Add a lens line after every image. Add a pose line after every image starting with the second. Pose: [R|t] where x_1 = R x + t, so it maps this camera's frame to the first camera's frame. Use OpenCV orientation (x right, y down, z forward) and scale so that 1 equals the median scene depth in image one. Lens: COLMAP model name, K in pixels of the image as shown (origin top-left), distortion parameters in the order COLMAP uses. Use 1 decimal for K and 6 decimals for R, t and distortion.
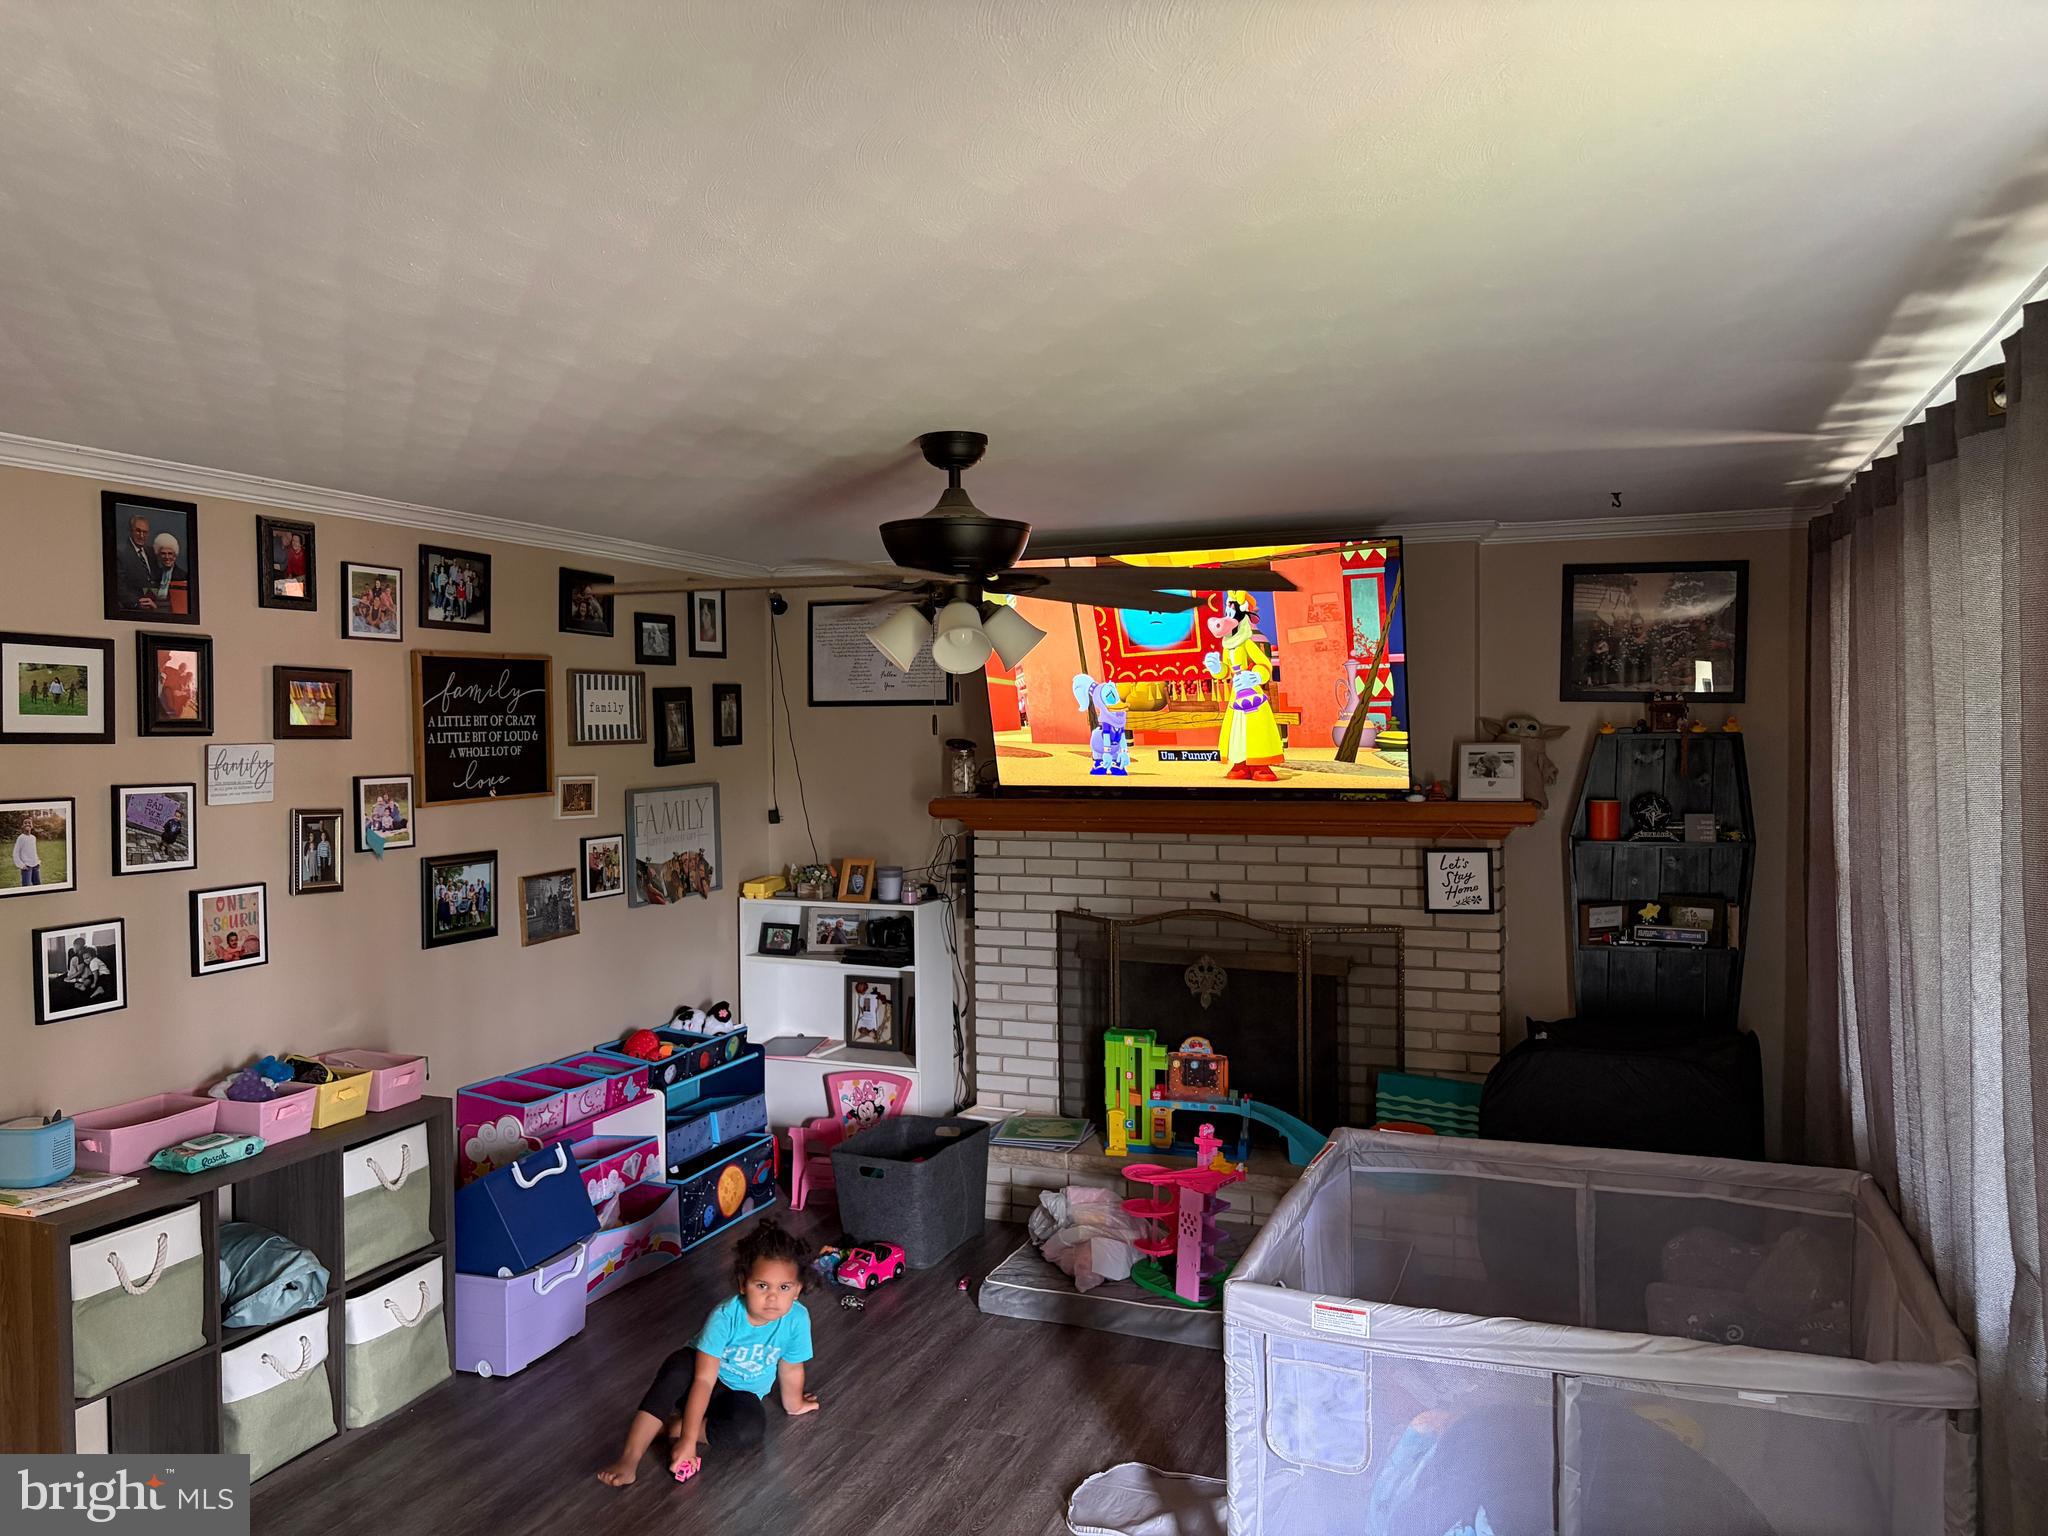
lens RADIAL K [[1565.3, 0, 1020.3], [0, 1565.3, 751.4], [0, 0, 1]] dist [0.038294, -0.031789]
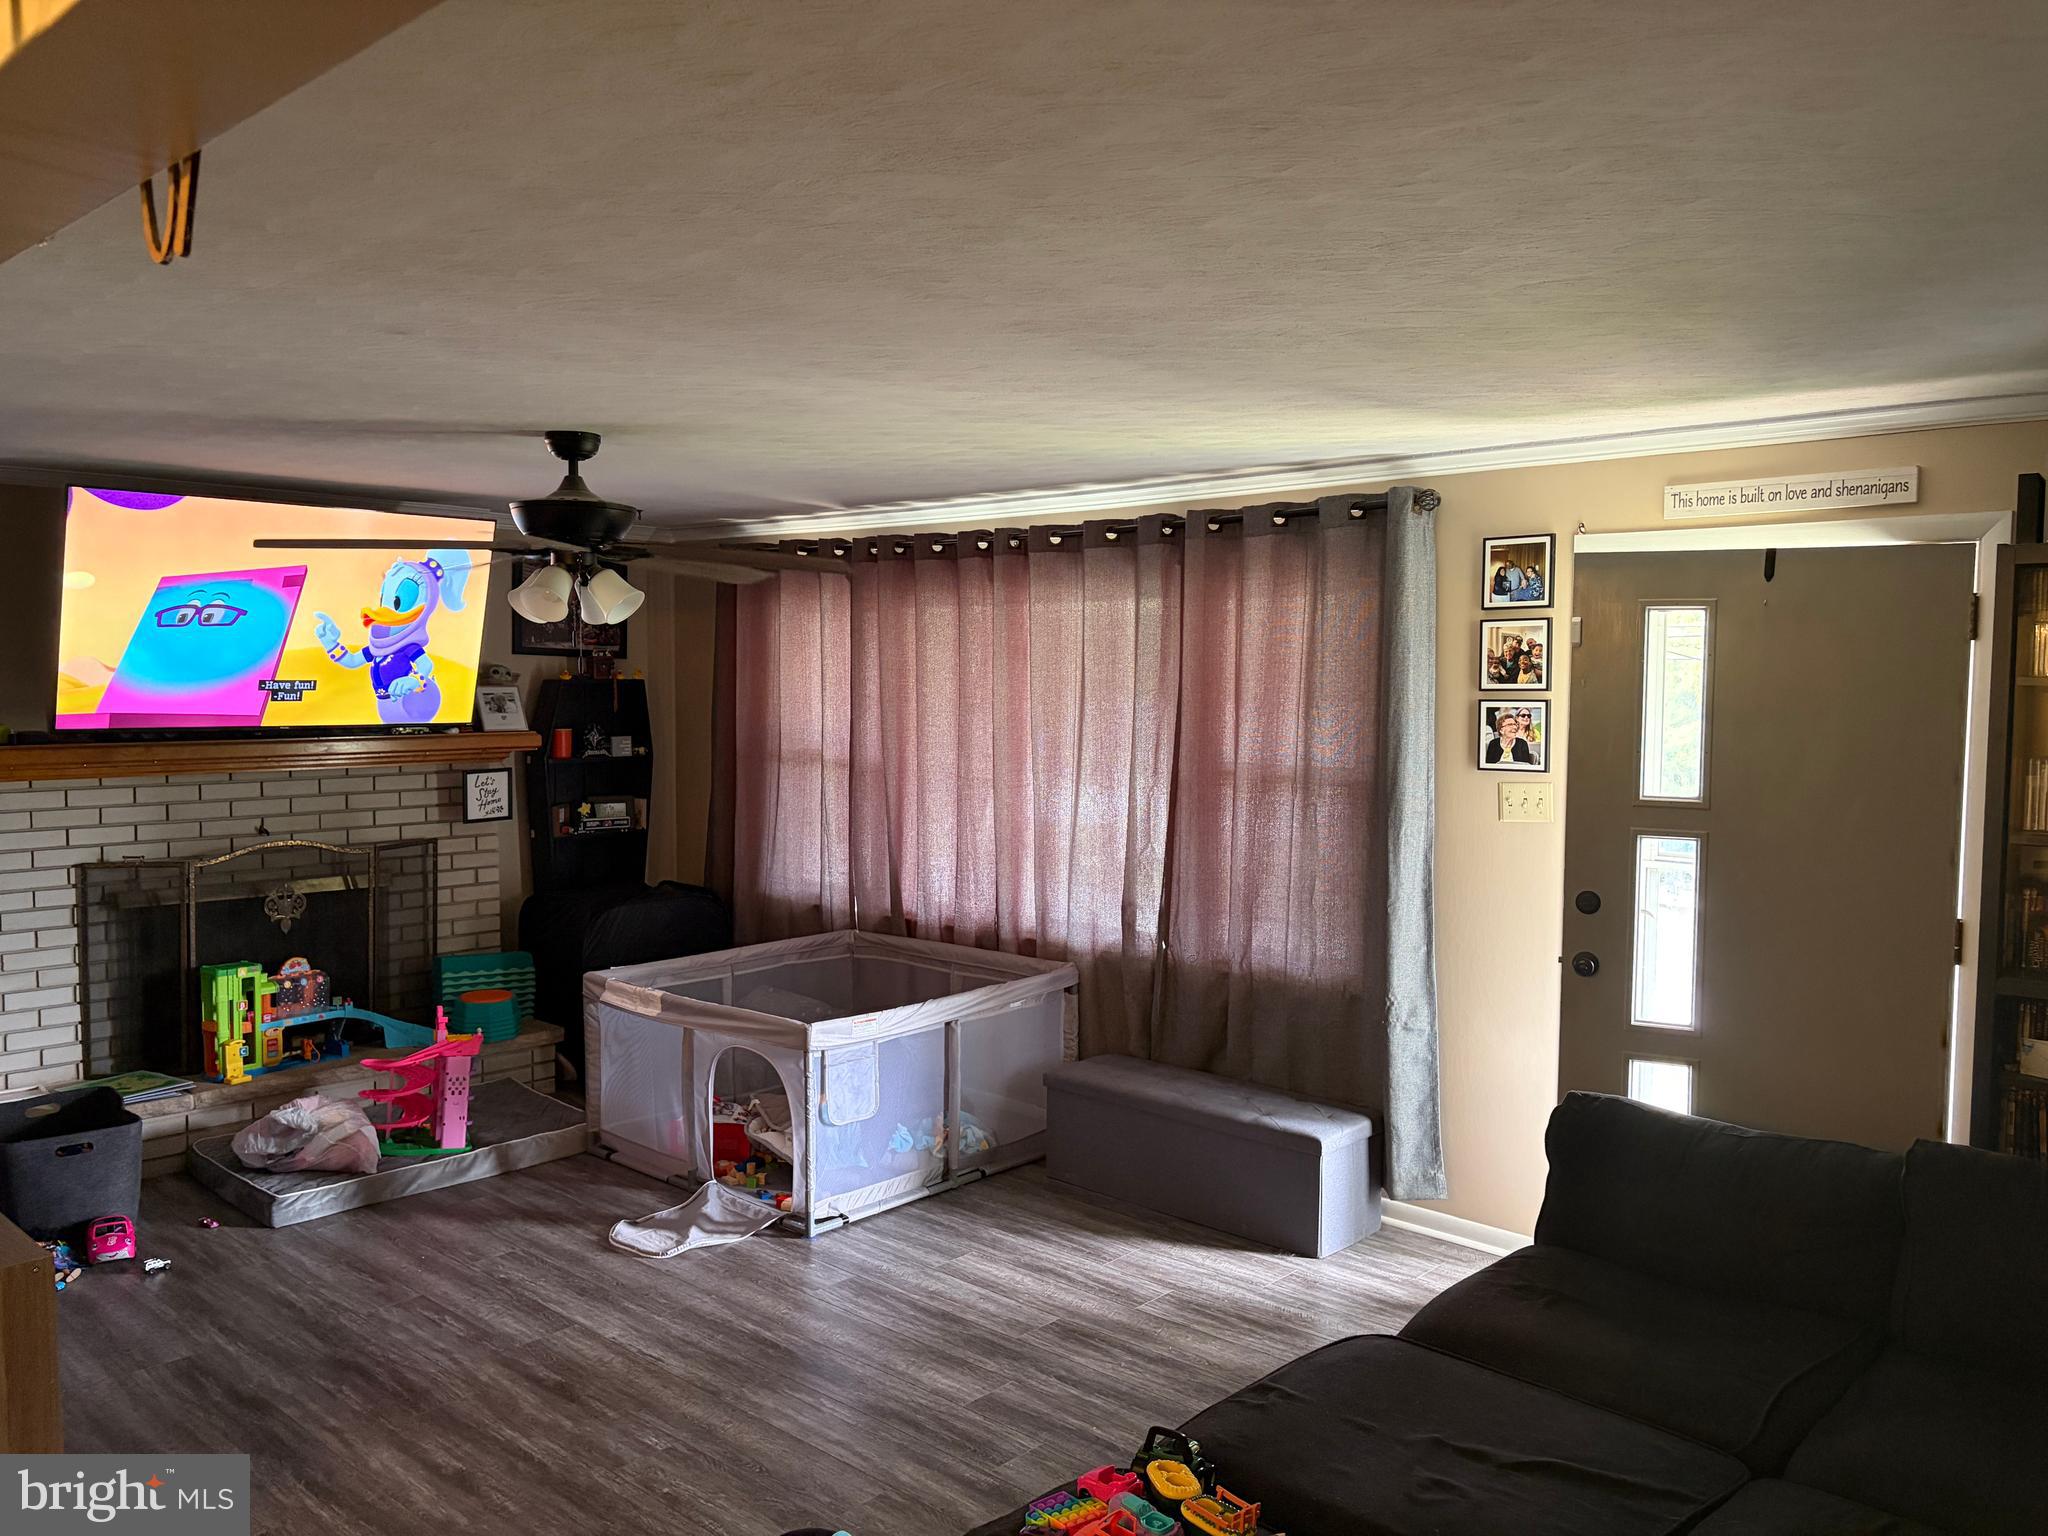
lens RADIAL K [[1565.3, 0, 1019.8], [0, 1565.3, 769.3], [0, 0, 1]] dist [0.038294, -0.031789]
pose [[0.357690, -0.046925, 0.932661, -0.726879], [0.011332, 0.998881, 0.045910, 0.008433], [-0.933772, -0.005853, 0.357822, 0.148190]]
